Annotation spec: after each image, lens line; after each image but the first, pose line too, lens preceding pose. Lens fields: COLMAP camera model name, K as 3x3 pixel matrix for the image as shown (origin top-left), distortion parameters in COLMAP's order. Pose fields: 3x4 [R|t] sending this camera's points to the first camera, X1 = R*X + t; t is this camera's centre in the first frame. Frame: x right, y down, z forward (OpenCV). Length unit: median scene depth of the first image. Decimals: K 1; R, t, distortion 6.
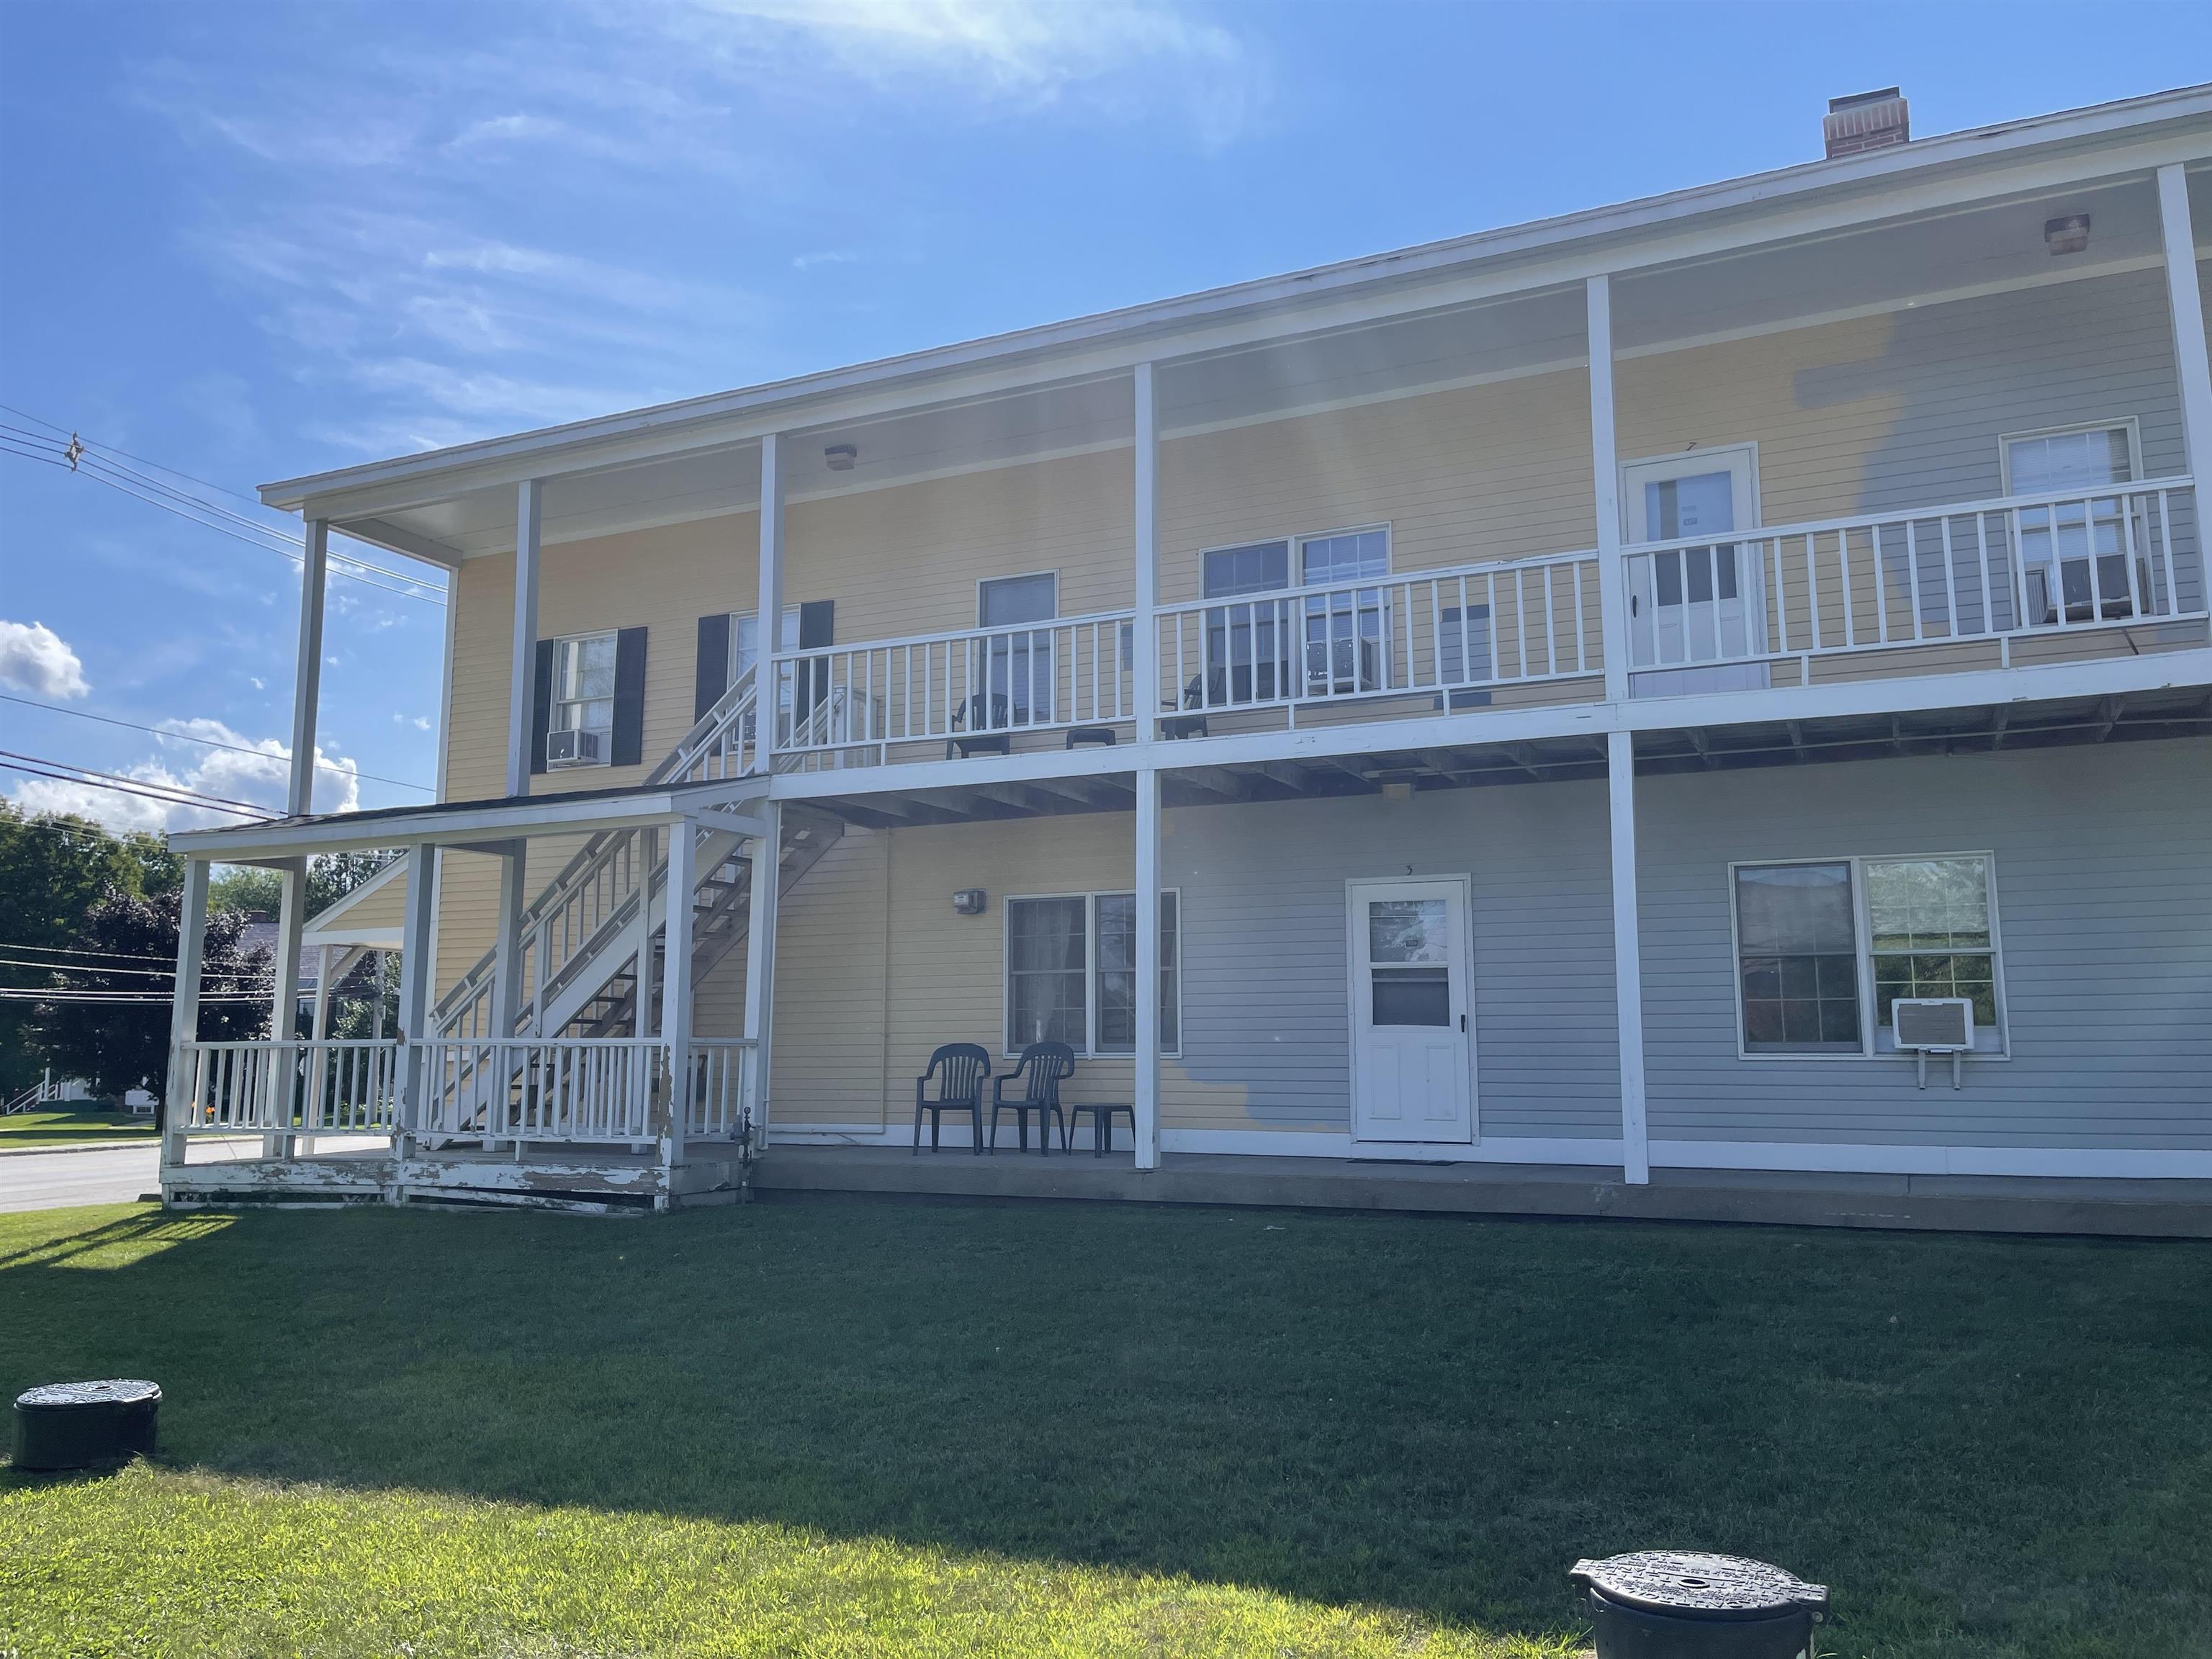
lens RADIAL K [[1704.9, 0, 1101.2], [0, 1704.9, 833.1], [0, 0, 1]] dist [0.003926, -0.002474]
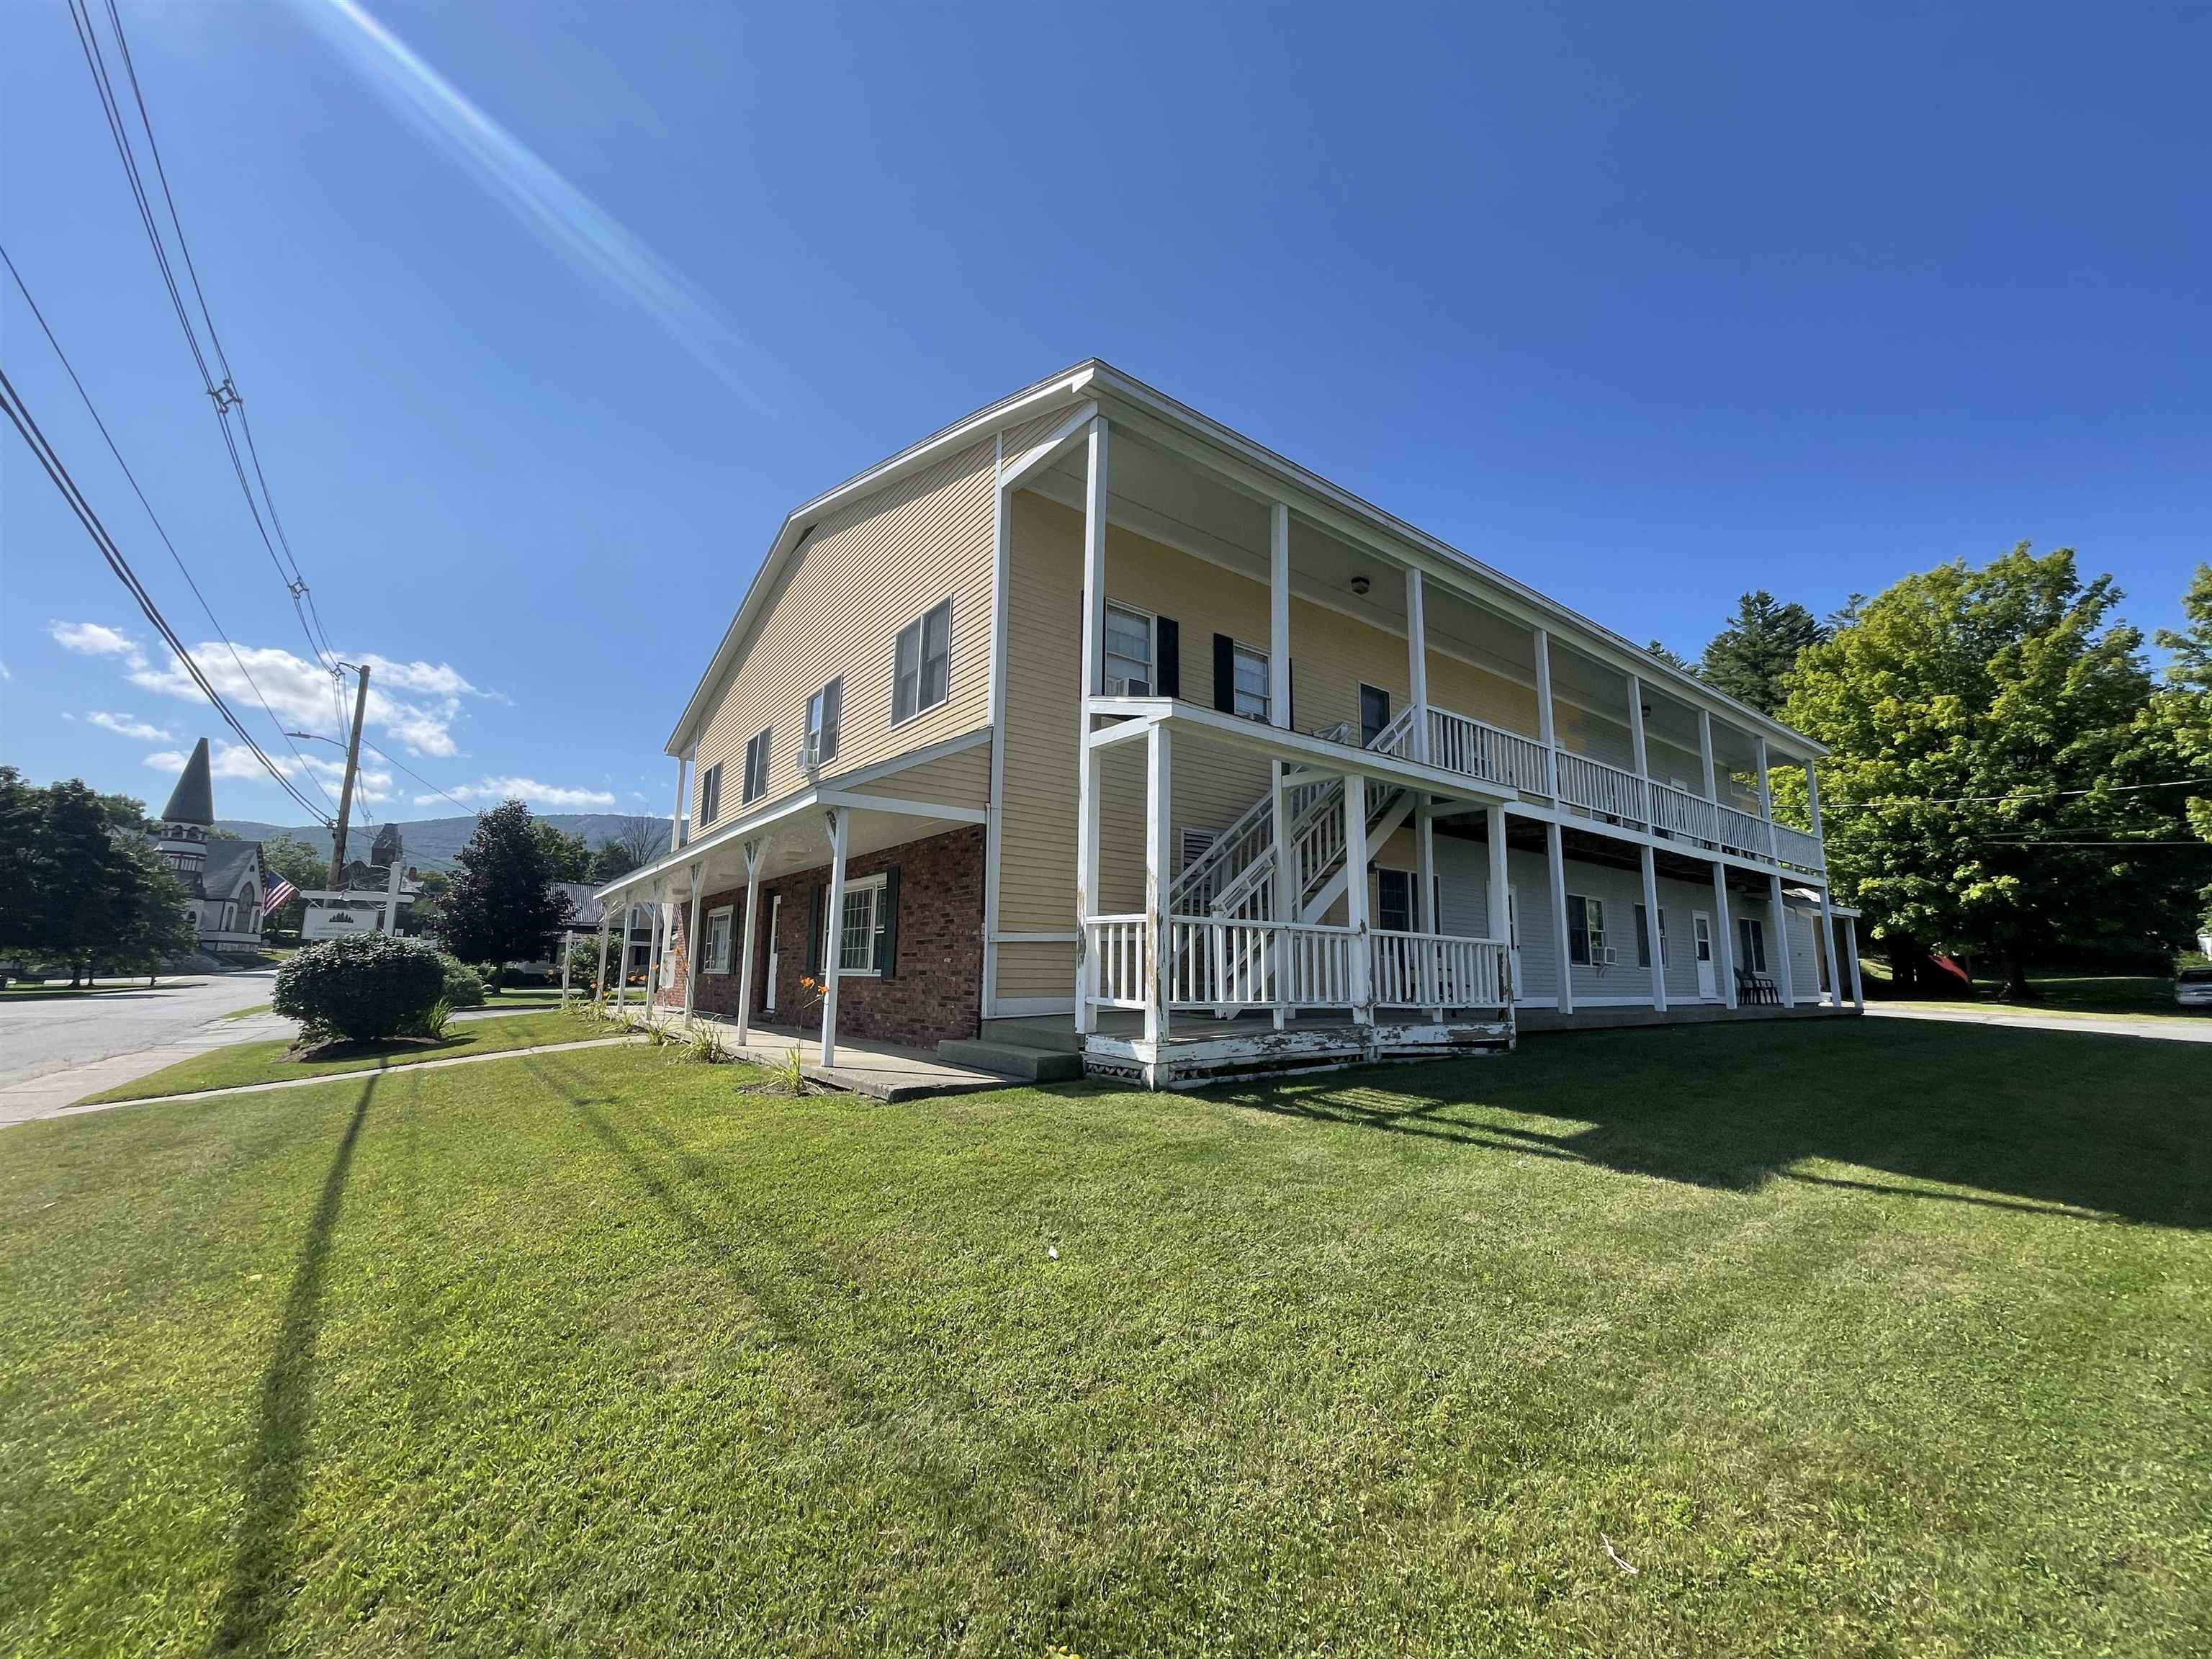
lens RADIAL K [[877.5, 0, 1102.3], [0, 877.5, 839.9], [0, 0, 1]] dist [-0.001202, -0.000294]
pose [[0.497129, 0.136681, 0.856844, -1.084746], [-0.147911, 0.986410, -0.071533, 0.133495], [-0.854977, -0.091175, 0.510590, 0.859180]]
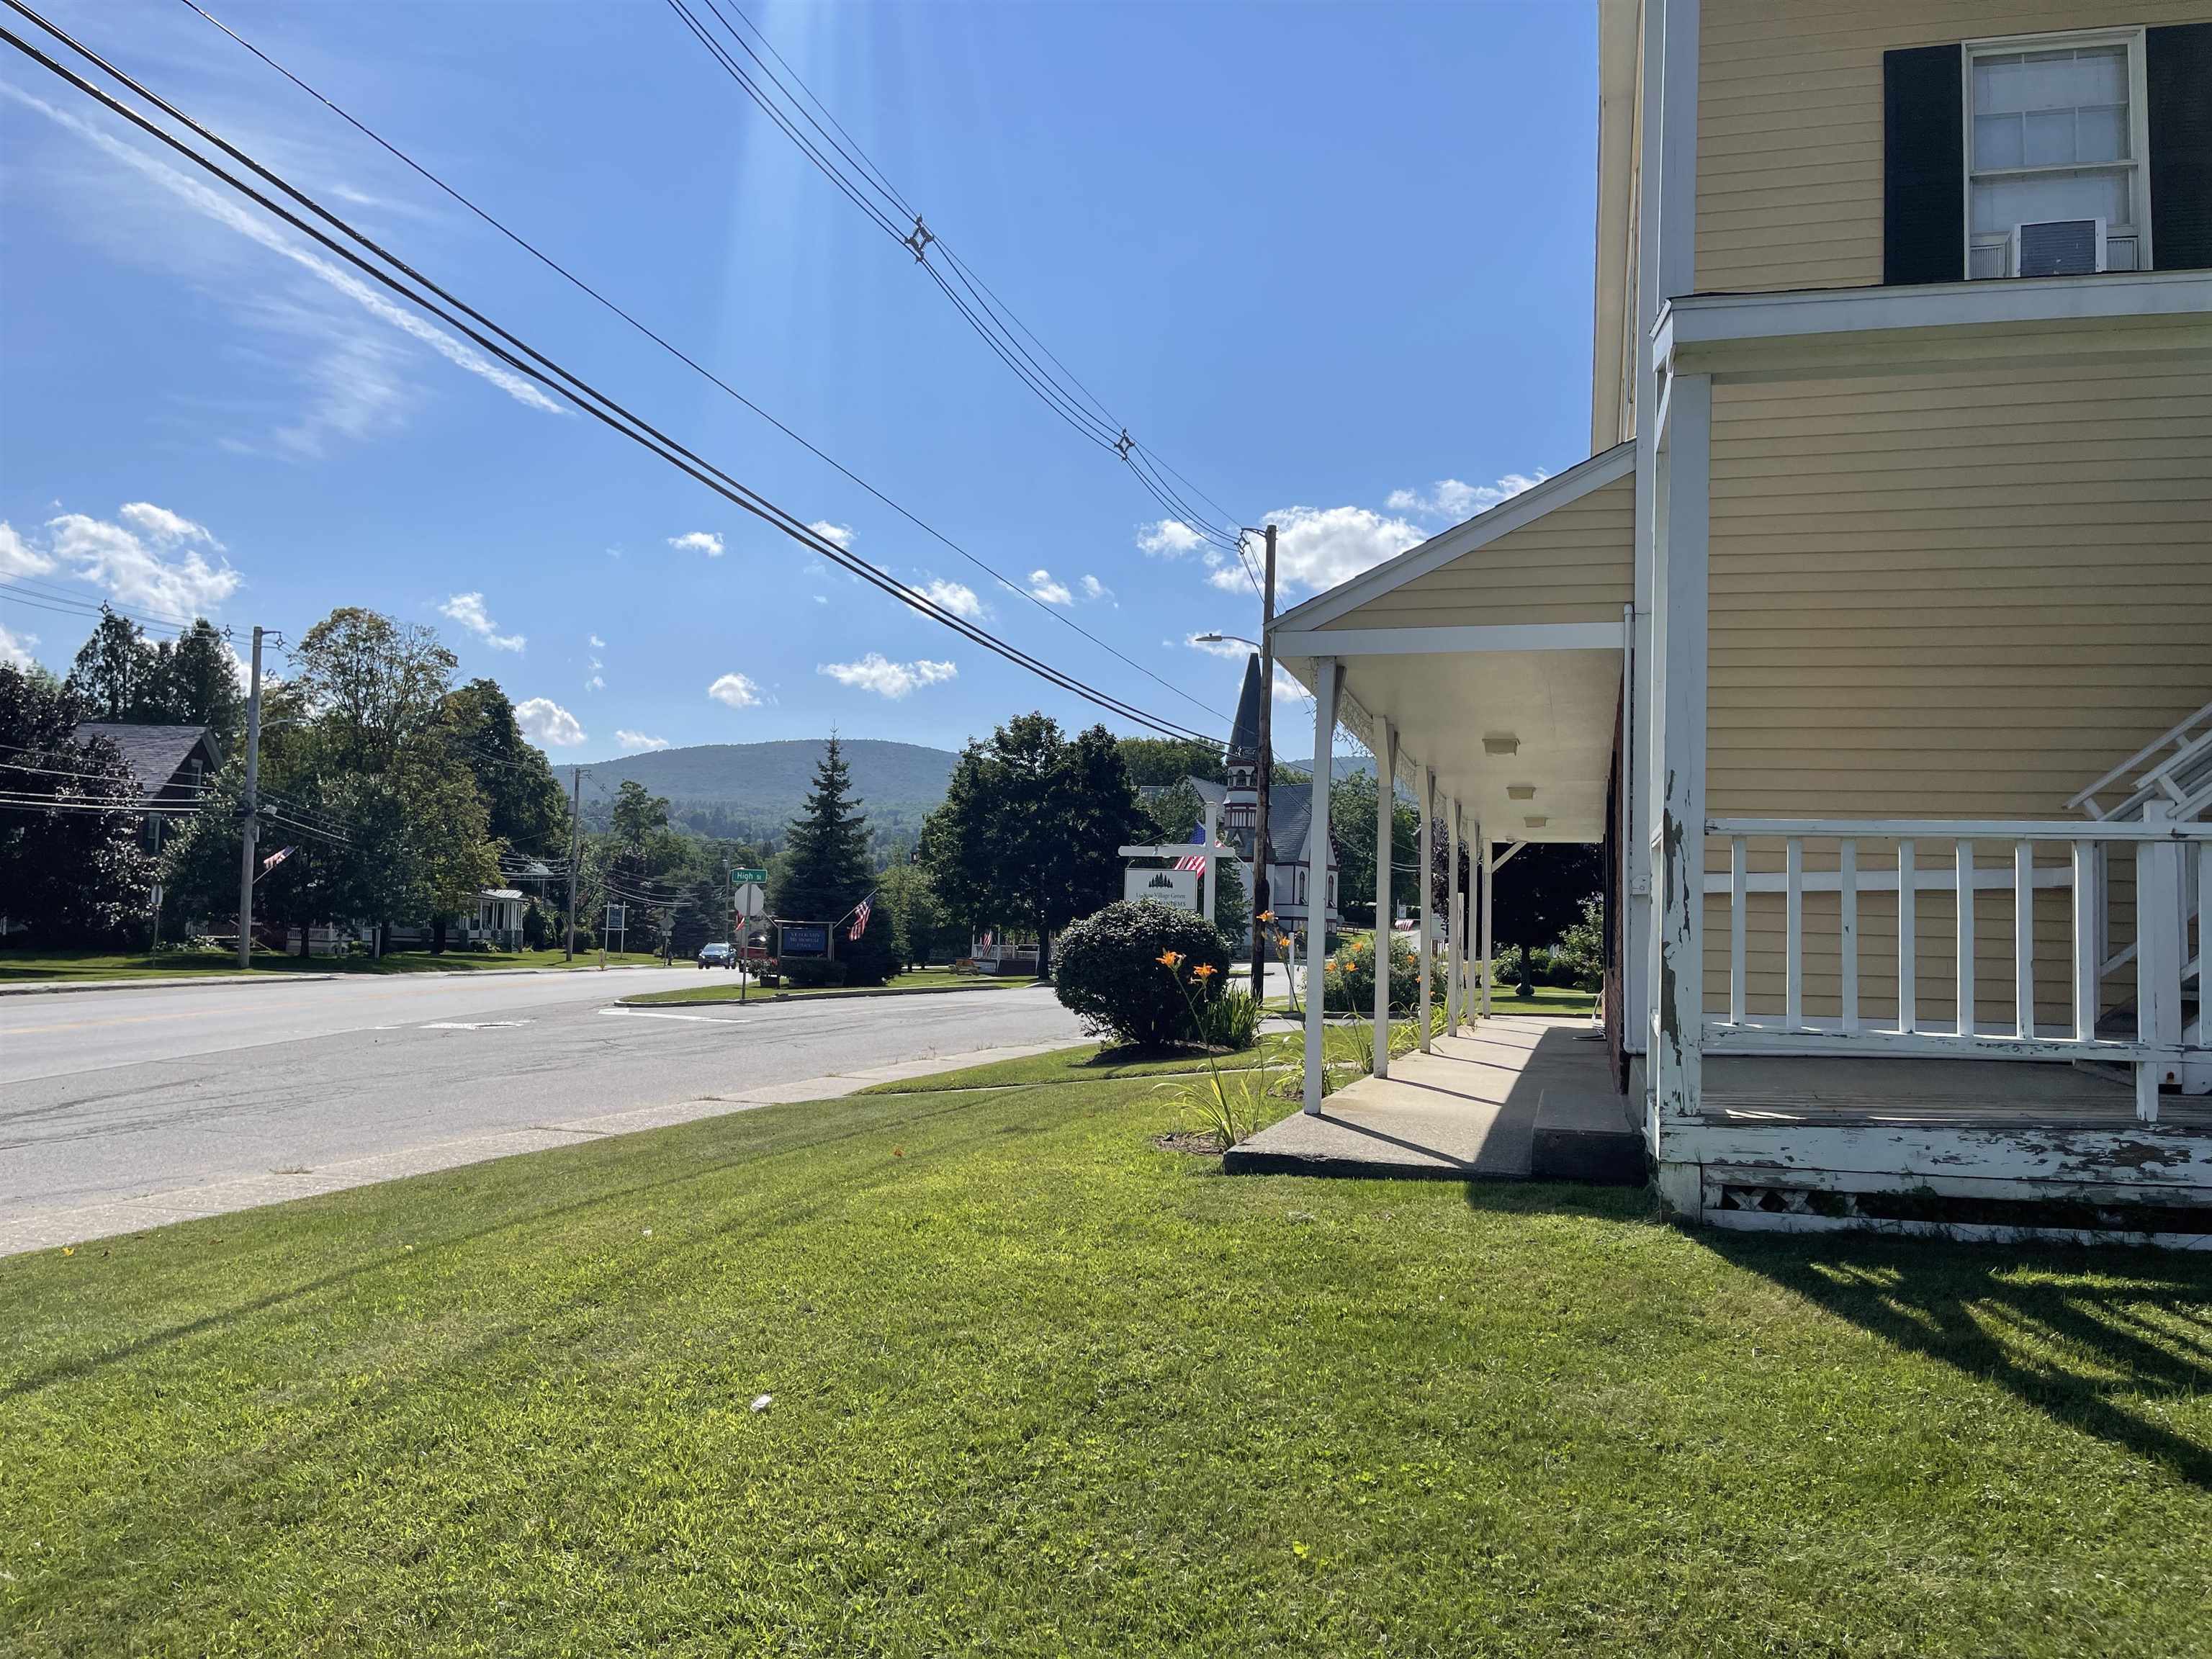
lens RADIAL K [[1704.9, 0, 1102.0], [0, 1704.9, 825.8], [0, 0, 1]] dist [0.003926, -0.002474]
pose [[0.993727, 0.033265, 0.106768, -0.799119], [-0.042857, 0.995123, 0.088845, 0.102389], [-0.103292, -0.092863, 0.990307, 0.669368]]
